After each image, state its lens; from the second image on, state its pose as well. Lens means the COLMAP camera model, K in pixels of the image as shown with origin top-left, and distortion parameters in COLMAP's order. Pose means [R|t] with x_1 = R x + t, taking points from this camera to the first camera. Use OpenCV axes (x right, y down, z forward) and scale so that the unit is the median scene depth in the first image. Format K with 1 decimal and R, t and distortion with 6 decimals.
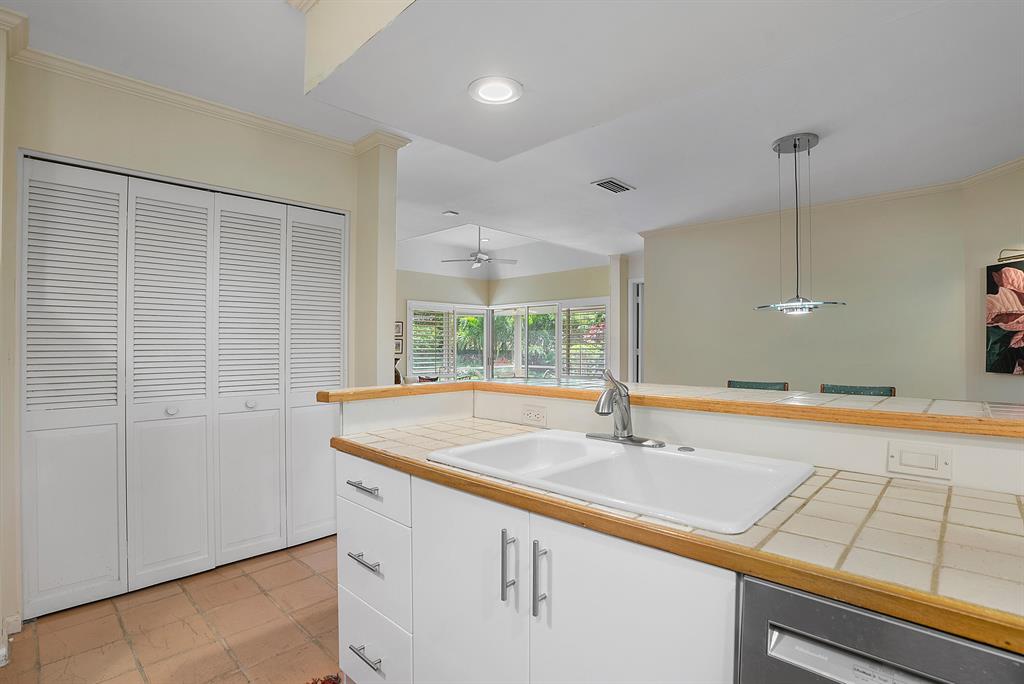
lens RADIAL K [[497.6, 0, 508.3], [0, 497.6, 333.9], [0, 0, 1]] dist [-0.078065, 0.028072]
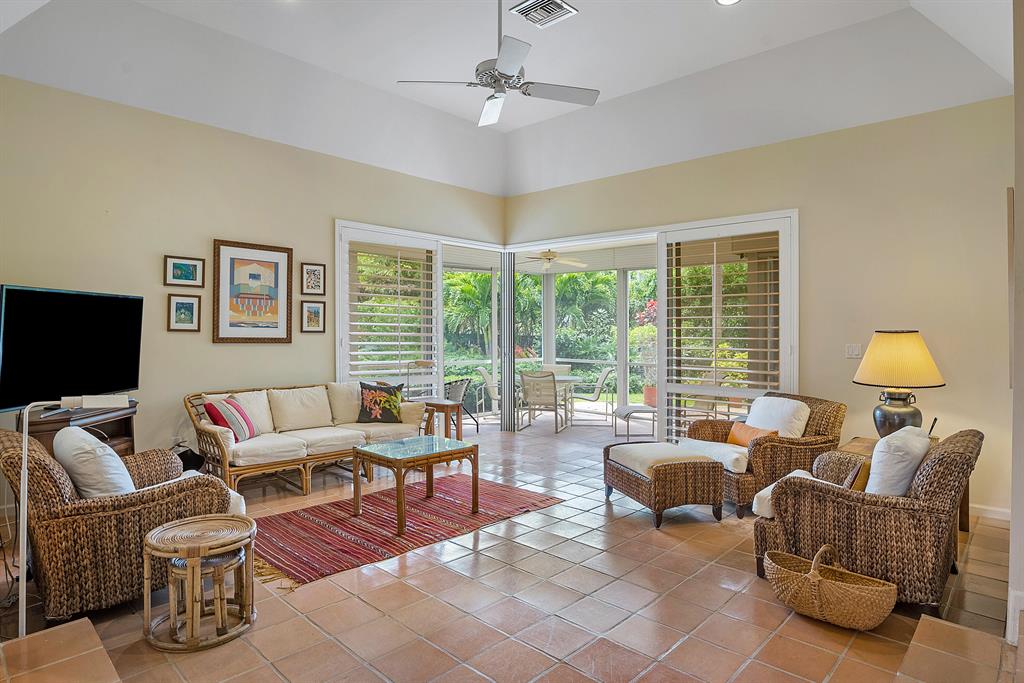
lens RADIAL K [[568.7, 0, 523.4], [0, 568.7, 337.8], [0, 0, 1]] dist [-0.072040, 0.032666]
pose [[0.999499, 0.009479, 0.030195, -0.051918], [-0.010403, 0.999478, 0.030575, 0.030852], [-0.029890, -0.030874, 0.999076, 0.551454]]
